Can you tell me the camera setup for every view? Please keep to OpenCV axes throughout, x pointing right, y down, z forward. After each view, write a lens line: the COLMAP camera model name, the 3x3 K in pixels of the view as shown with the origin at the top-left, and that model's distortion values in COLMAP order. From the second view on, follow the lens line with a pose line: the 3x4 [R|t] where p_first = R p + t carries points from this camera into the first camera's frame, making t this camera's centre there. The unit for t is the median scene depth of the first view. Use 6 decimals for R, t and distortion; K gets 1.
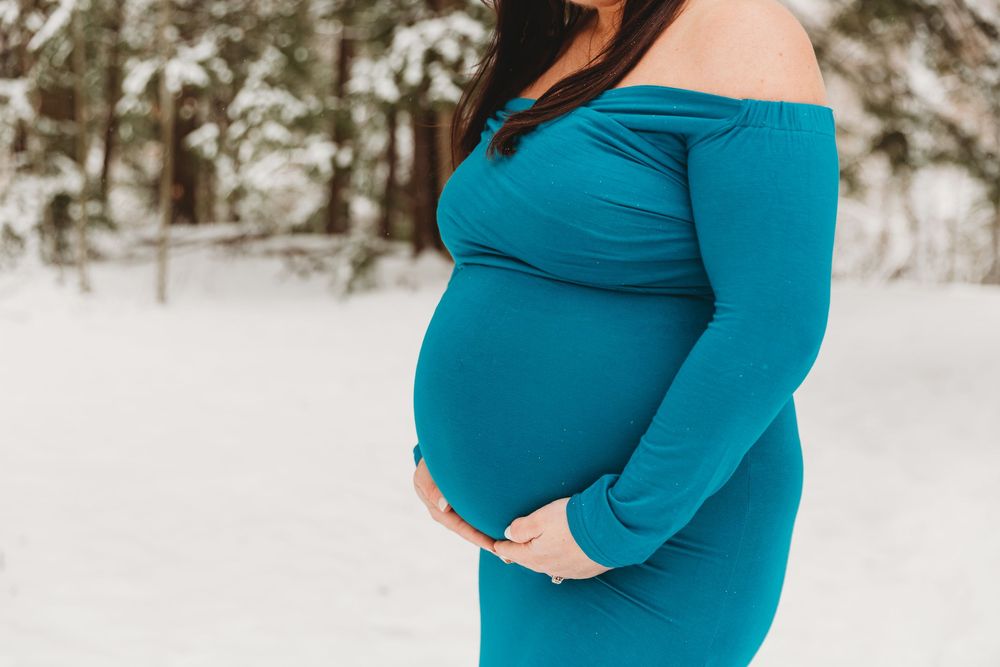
lens RADIAL K [[1202.1, 0, 500.7], [0, 1202.1, 331.1], [0, 0, 1]] dist [0.007056, 0.011530]
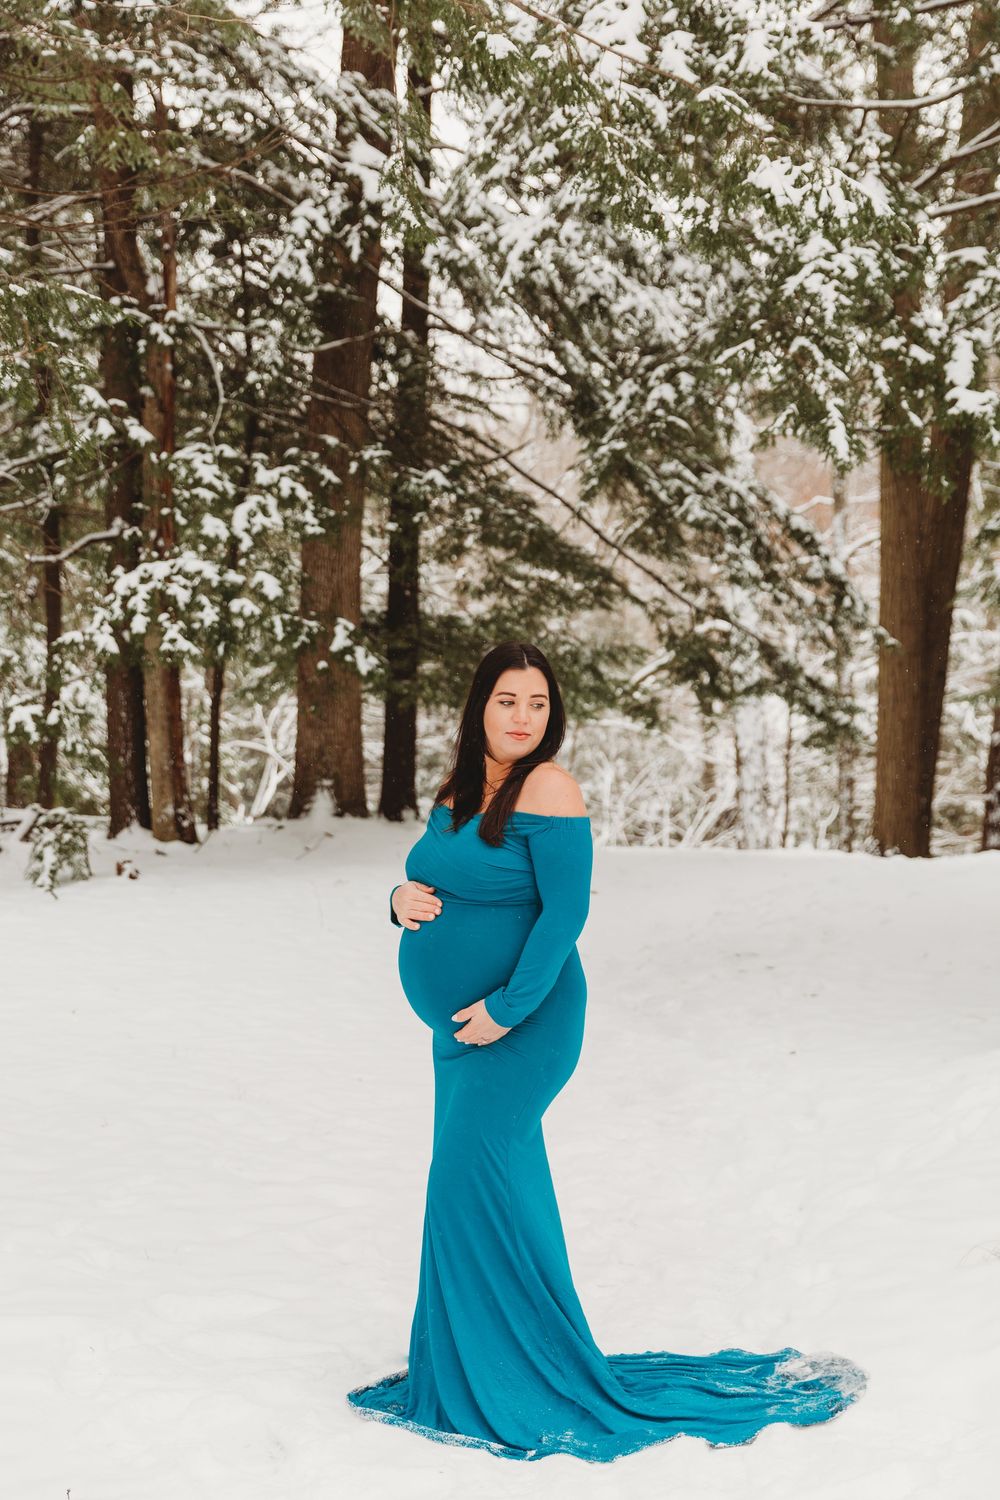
lens RADIAL K [[1803.1, 0, 494.5], [0, 1803.1, 747.9], [0, 0, 1]] dist [0.007056, 0.011530]
pose [[0.982110, -0.012760, 0.187875, -0.106413], [0.030205, 0.995458, -0.090287, -0.005621], [-0.185870, 0.094346, 0.978034, -0.456724]]
